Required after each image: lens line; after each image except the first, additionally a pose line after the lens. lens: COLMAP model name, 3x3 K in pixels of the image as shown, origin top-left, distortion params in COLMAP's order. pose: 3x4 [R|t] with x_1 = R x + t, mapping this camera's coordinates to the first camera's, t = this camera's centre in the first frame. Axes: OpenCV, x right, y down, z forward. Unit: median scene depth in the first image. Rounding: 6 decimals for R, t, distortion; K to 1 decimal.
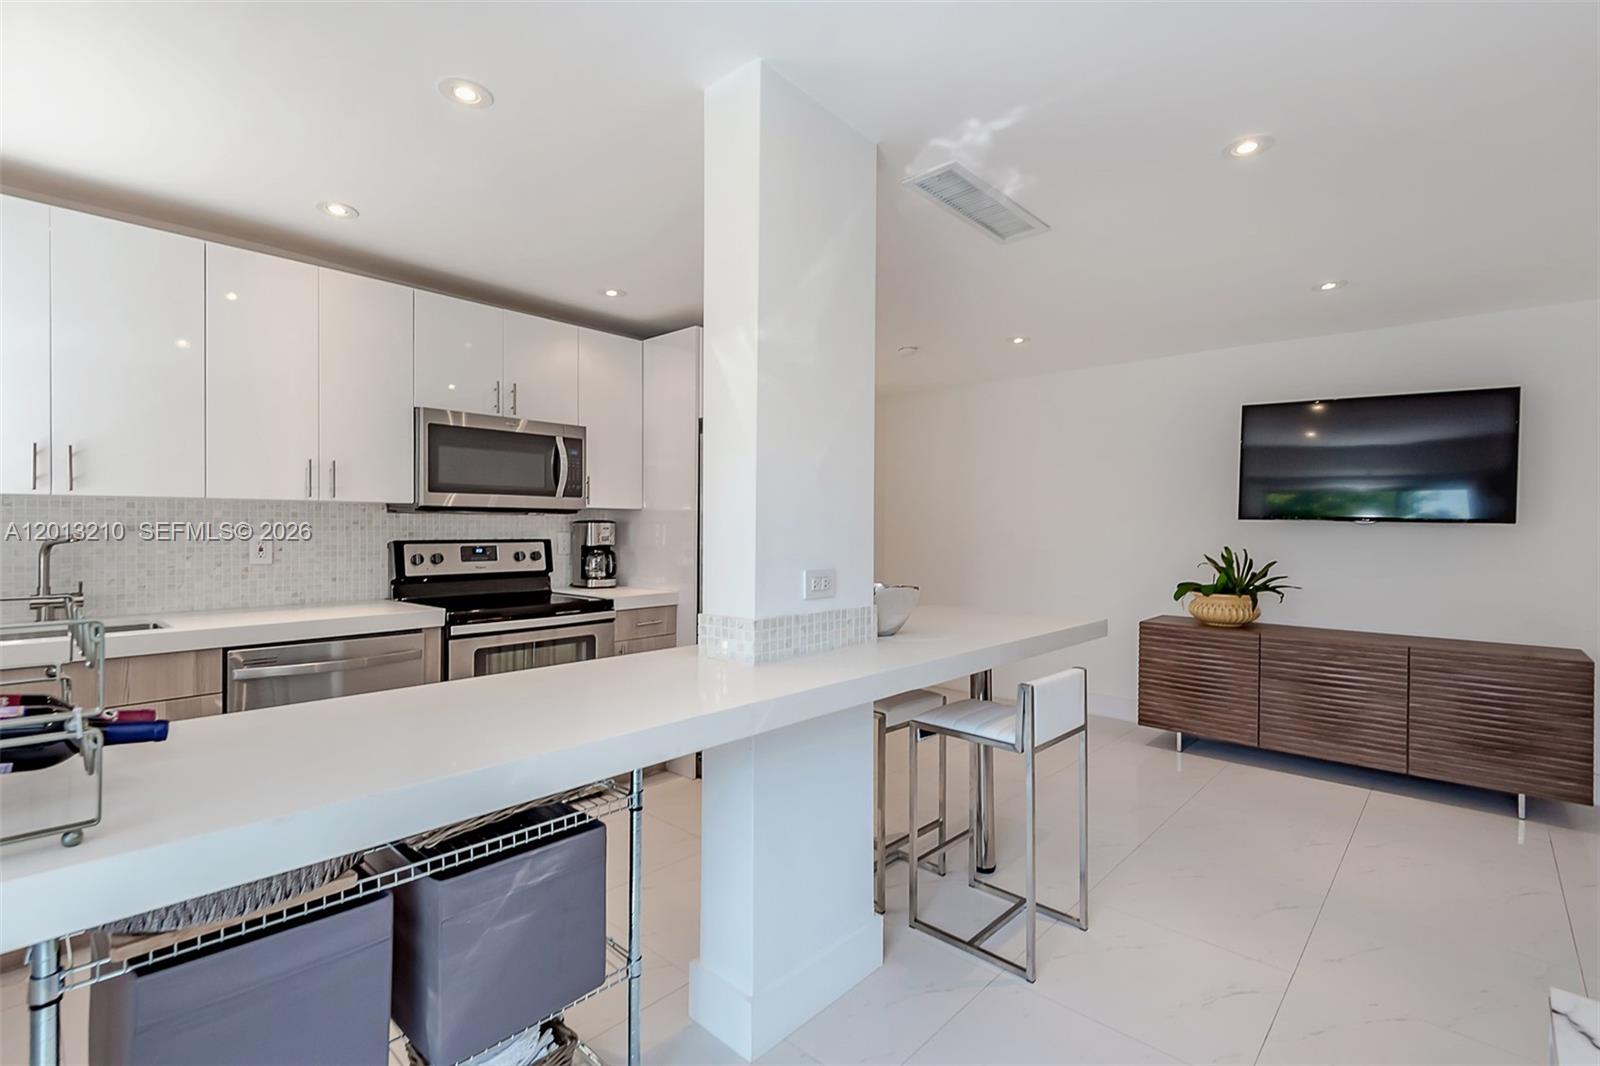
lens RADIAL K [[711.3, 0, 737.1], [0, 711.3, 526.8], [0, 0, 1]] dist [0.010287, -0.000351]
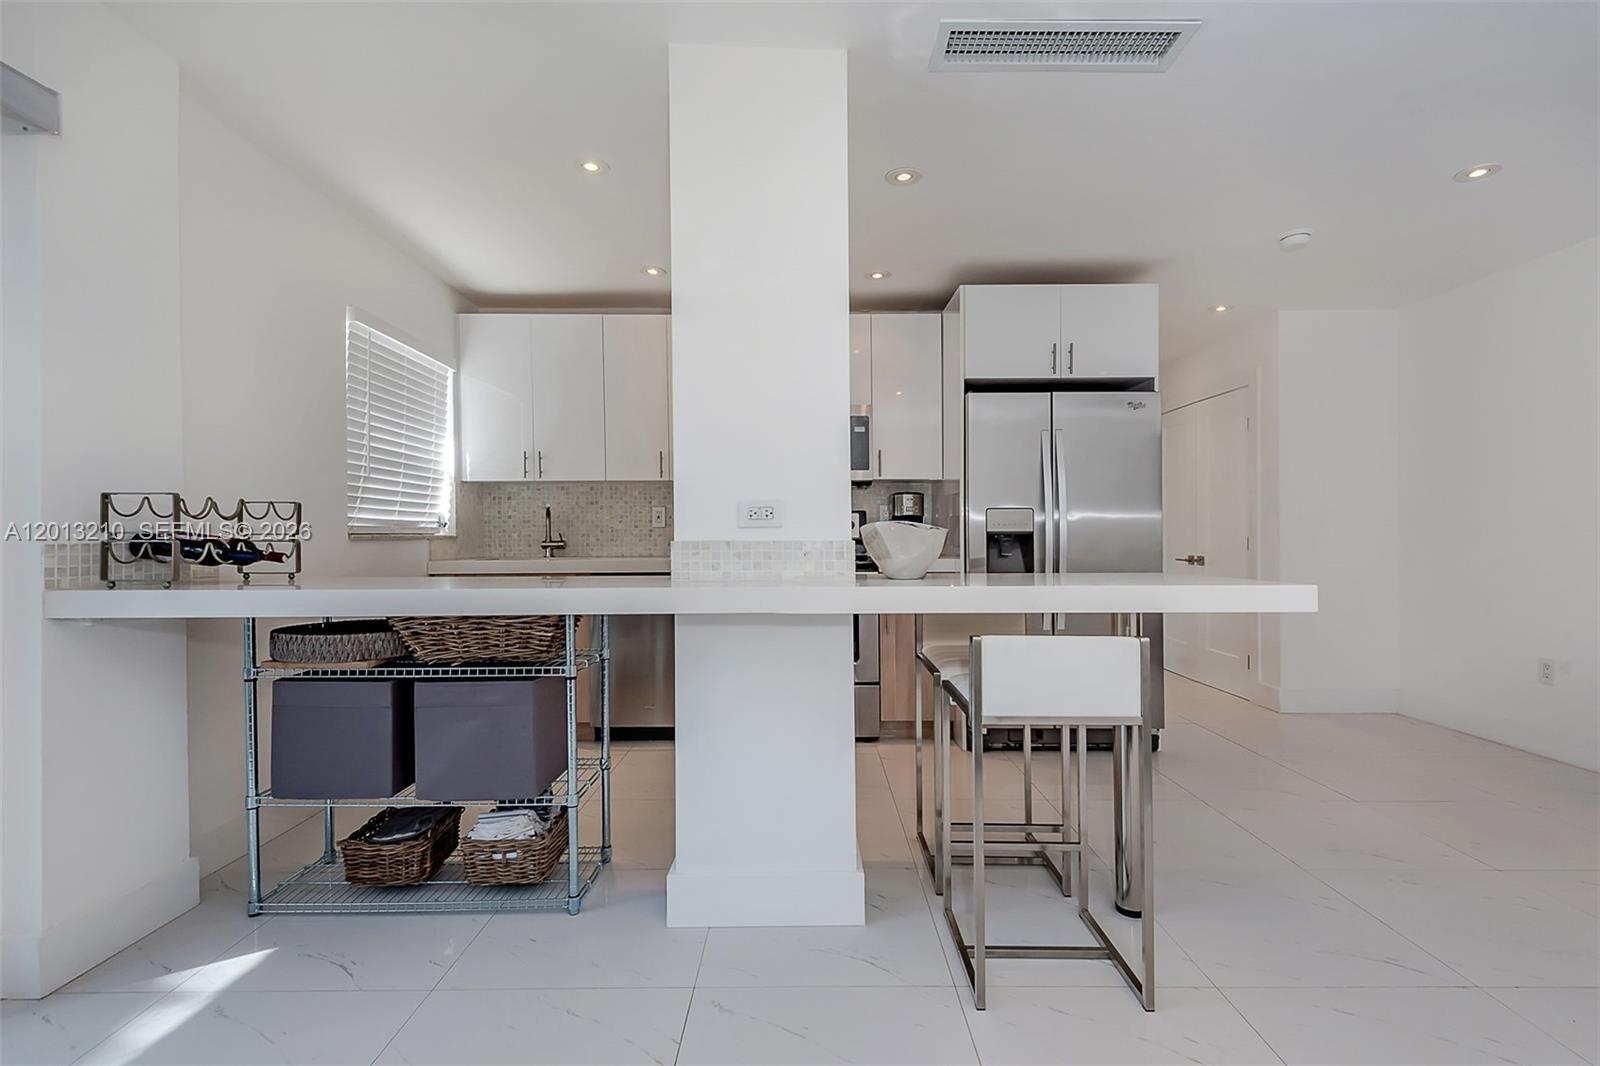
lens RADIAL K [[680.8, 0, 801.7], [0, 680.8, 529.7], [0, 0, 1]] dist [0.001049, 0.000081]
pose [[0.718299, -0.006992, -0.695699, 0.631034], [0.003999, 0.999974, -0.005920, 0.082538], [0.695723, 0.001470, 0.718309, 0.251752]]
